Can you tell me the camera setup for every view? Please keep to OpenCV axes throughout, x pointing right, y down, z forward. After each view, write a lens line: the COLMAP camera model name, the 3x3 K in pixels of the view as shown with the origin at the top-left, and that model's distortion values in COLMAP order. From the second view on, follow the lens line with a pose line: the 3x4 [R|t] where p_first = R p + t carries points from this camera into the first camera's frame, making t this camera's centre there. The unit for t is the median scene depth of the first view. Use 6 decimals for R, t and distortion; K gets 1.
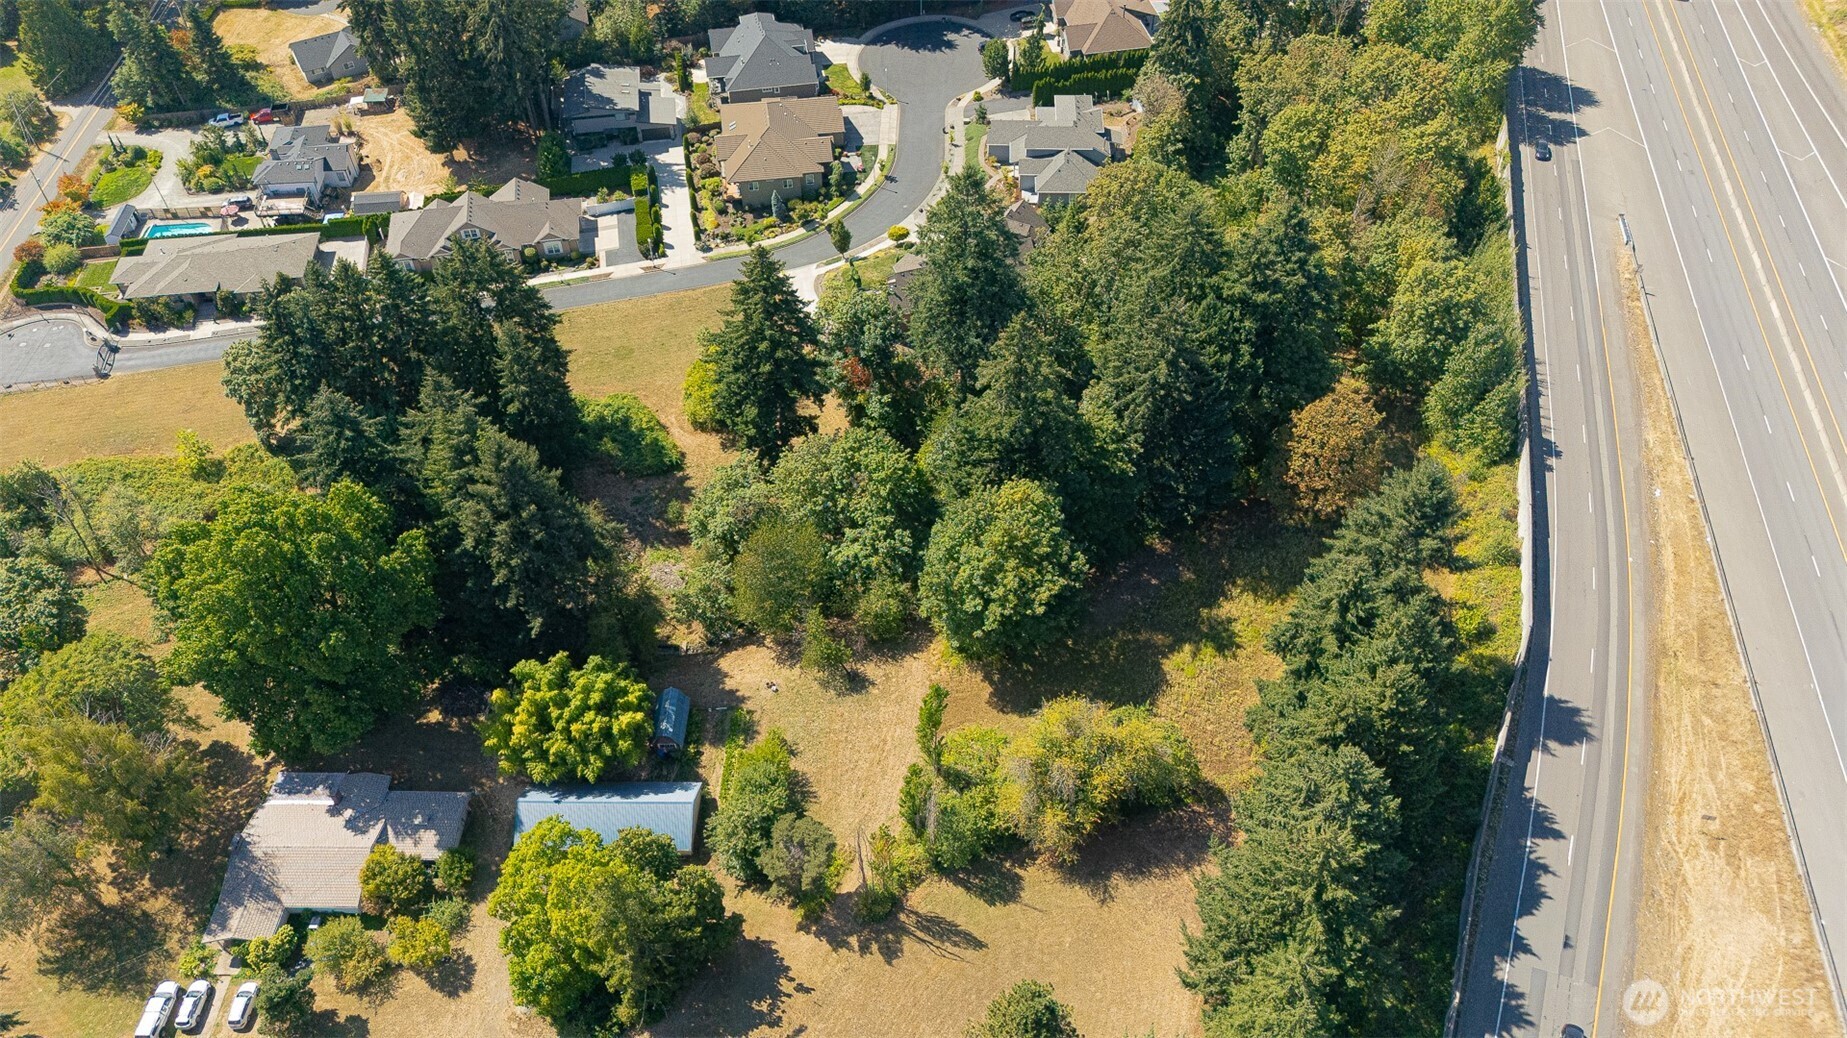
lens RADIAL K [[1358.9, 0, 928.0], [0, 1358.9, 523.7], [0, 0, 1]] dist [0.083809, -0.088521]
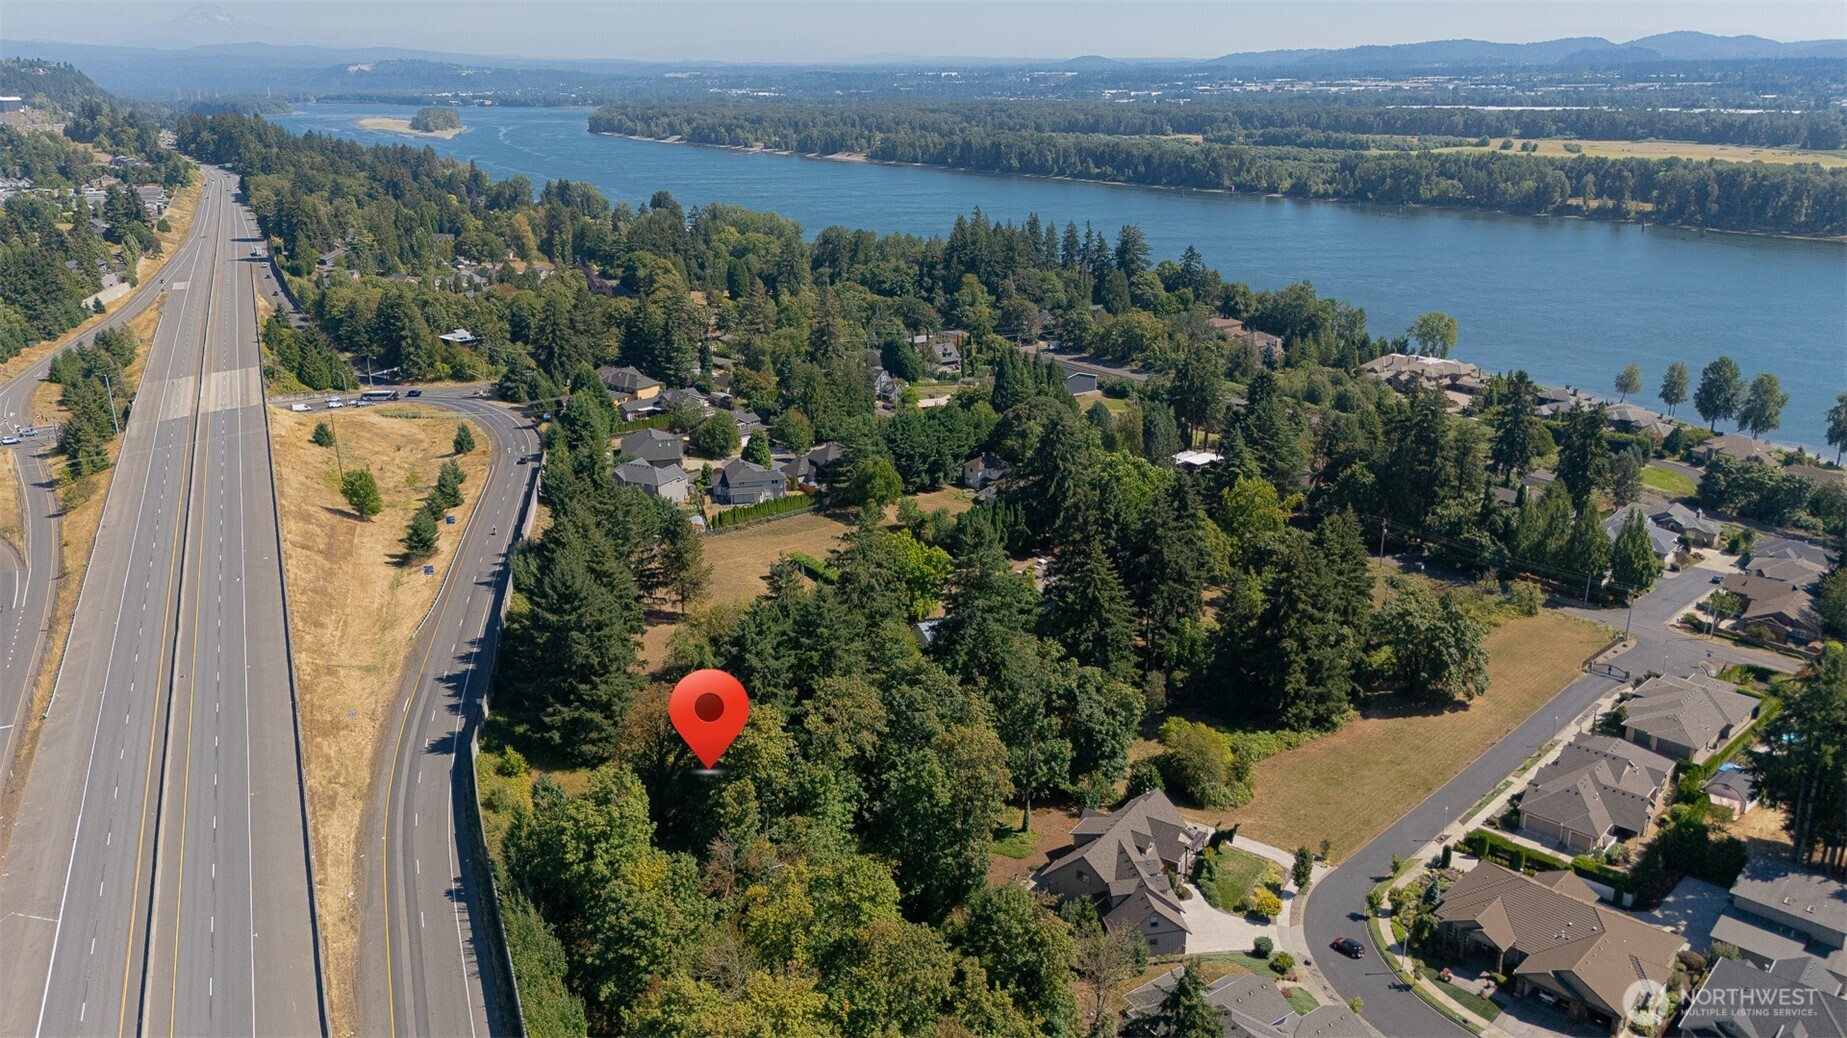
lens RADIAL K [[1358.9, 0, 928.0], [0, 1358.9, 523.7], [0, 0, 1]] dist [0.083809, -0.088521]
pose [[-0.803655, 0.199363, -0.560708, 0.723379], [-0.425564, 0.466078, 0.775672, -1.137463], [0.415974, 0.861989, -0.289724, 1.278399]]
